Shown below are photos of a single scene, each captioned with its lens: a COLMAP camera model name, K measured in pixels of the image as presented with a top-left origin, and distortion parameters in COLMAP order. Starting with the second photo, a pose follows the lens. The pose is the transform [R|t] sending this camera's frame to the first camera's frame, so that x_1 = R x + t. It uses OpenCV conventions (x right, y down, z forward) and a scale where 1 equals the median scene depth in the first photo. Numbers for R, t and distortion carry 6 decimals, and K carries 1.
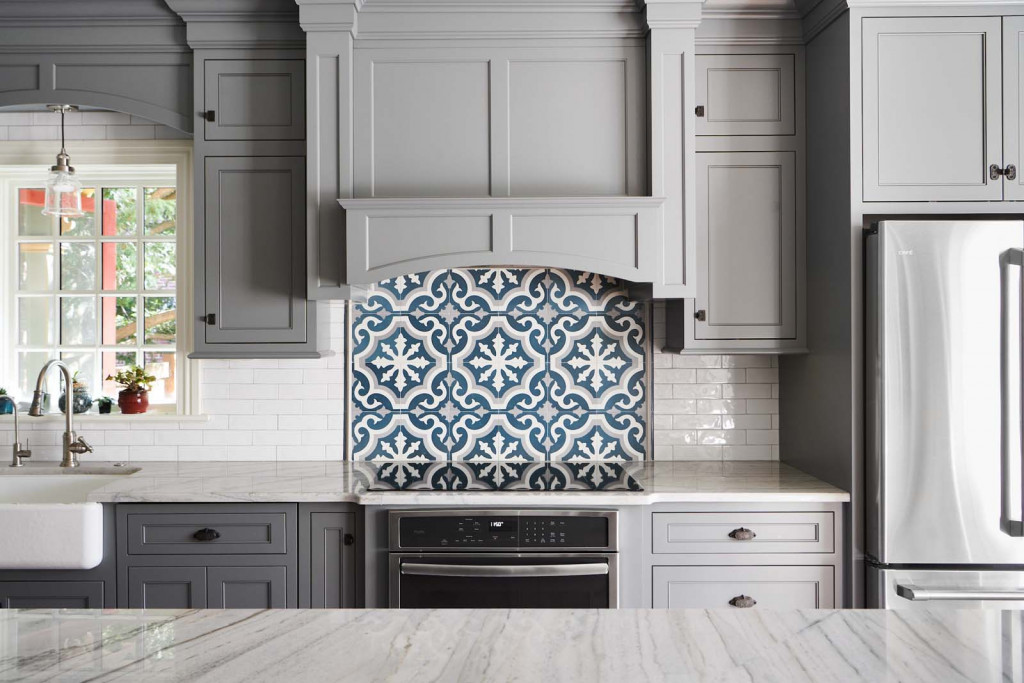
lens RADIAL K [[831.6, 0, 477.3], [0, 831.6, 323.7], [0, 0, 1]] dist [0.013960, -0.002602]
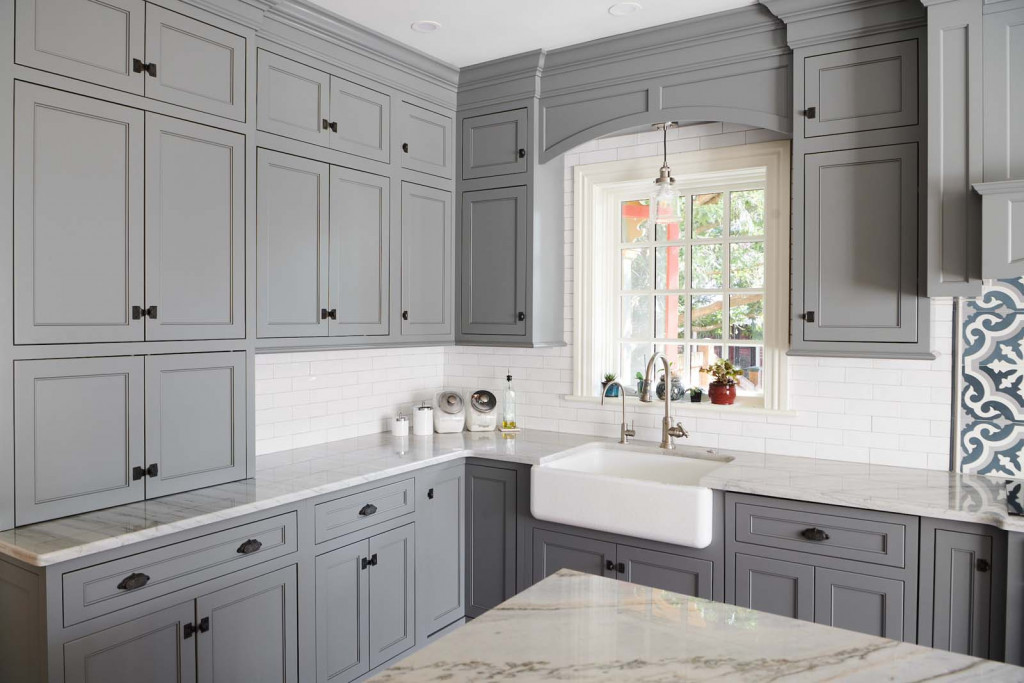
lens RADIAL K [[745.0, 0, 491.0], [0, 745.0, 326.7], [0, 0, 1]] dist [-0.027787, -0.007708]
pose [[0.829212, 0.013136, -0.558780, -0.129769], [-0.005398, 0.999865, 0.015495, -0.004947], [0.558908, -0.009833, 0.829171, 0.047374]]
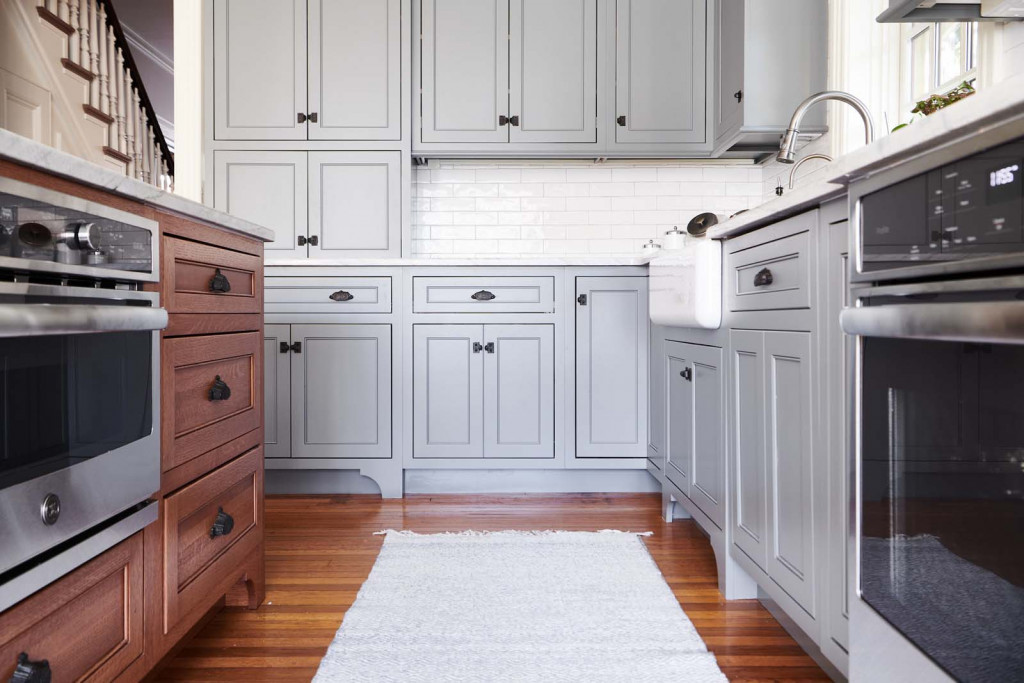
lens RADIAL K [[831.6, 0, 511.7], [0, 831.6, 338.8], [0, 0, 1]] dist [0.013960, -0.002602]
pose [[-0.007662, 0.018710, -0.999796, 0.231890], [-0.000903, 0.999824, 0.018717, 0.242729], [0.999970, 0.001046, -0.007643, 0.692123]]
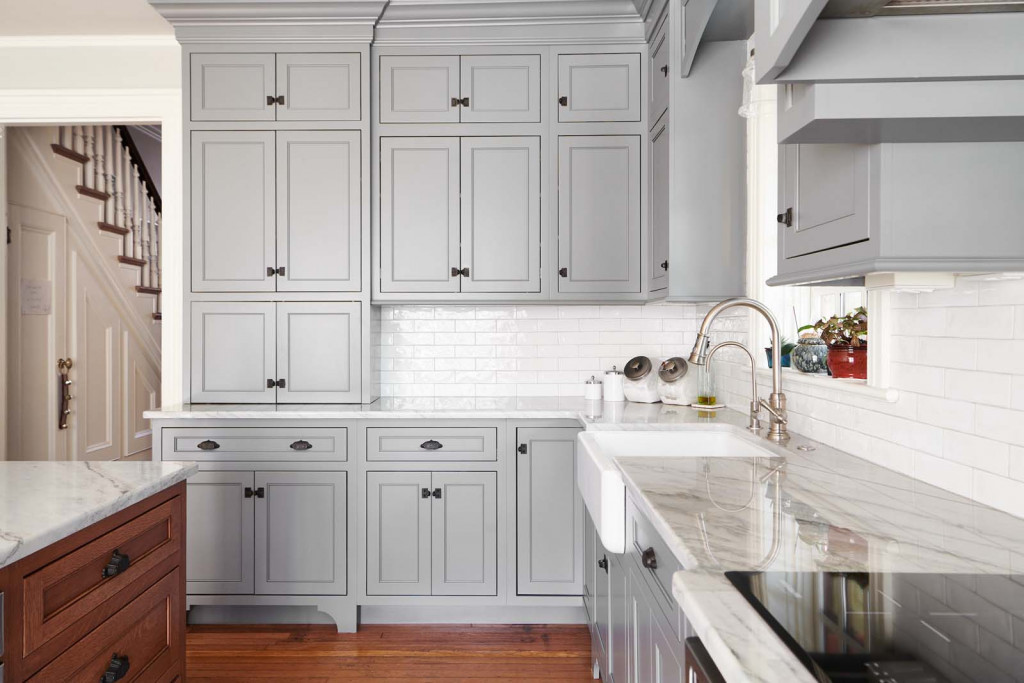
lens RADIAL K [[718.4, 0, 507.0], [0, 718.4, 334.9], [0, 0, 1]] dist [0.009960, 0.007196]
pose [[-0.023044, 0.009423, -0.999690, 0.168227], [0.000647, 0.999956, 0.009411, 0.069553], [0.999734, -0.000430, -0.023050, 0.765253]]
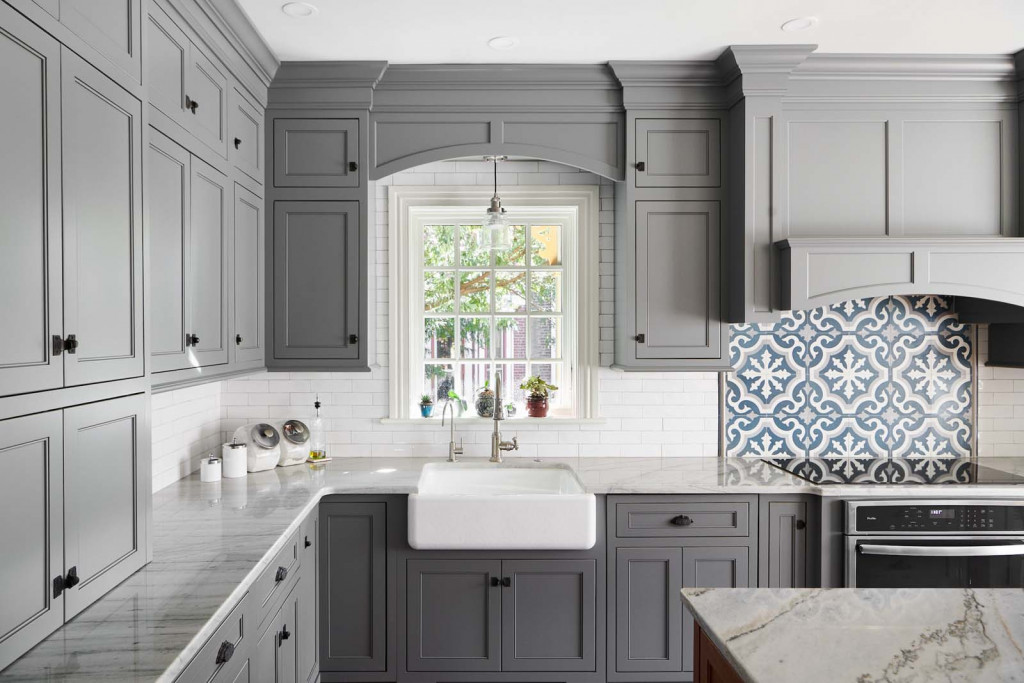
lens RADIAL K [[713.8, 0, 458.8], [0, 713.8, 340.0], [0, 0, 1]] dist [-0.040408, 0.034505]
pose [[0.999992, 0.001908, 0.003459, -0.536811], [-0.001958, 0.999892, 0.014590, -0.016067], [-0.003431, -0.014597, 0.999888, -0.007564]]
